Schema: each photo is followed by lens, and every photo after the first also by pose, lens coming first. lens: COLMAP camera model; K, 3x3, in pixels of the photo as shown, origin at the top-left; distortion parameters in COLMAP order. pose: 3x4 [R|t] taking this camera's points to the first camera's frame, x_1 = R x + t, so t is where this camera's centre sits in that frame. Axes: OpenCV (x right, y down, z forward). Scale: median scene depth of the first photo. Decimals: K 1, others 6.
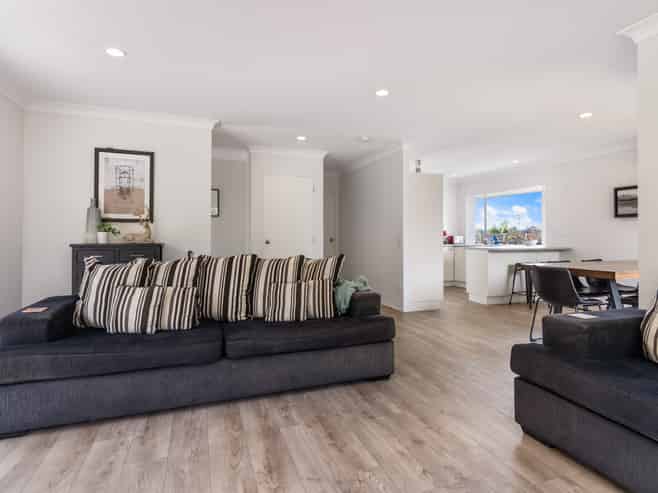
lens RADIAL K [[358.9, 0, 329.0], [0, 358.9, 246.5], [0, 0, 1]] dist [-0.016702, -0.000075]
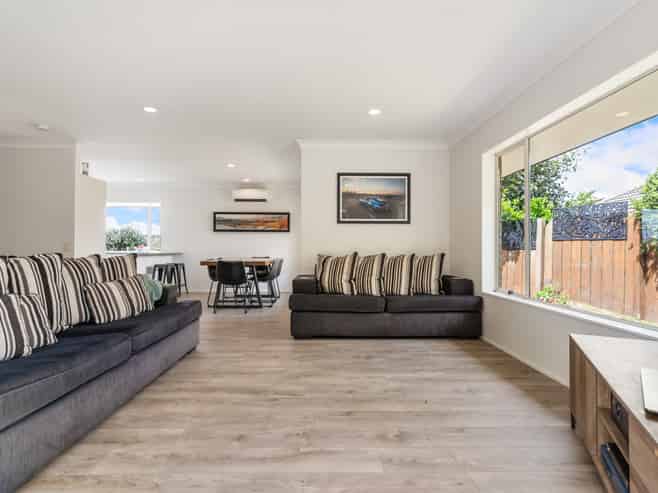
lens RADIAL K [[323.5, 0, 329.0], [0, 323.5, 246.5], [0, 0, 1]] dist [-0.001386, -0.000098]
pose [[0.363316, 0.011656, 0.931593, -0.966281], [0.013122, 0.999759, -0.017626, 0.039693], [-0.931574, 0.018629, 0.363075, 0.165989]]
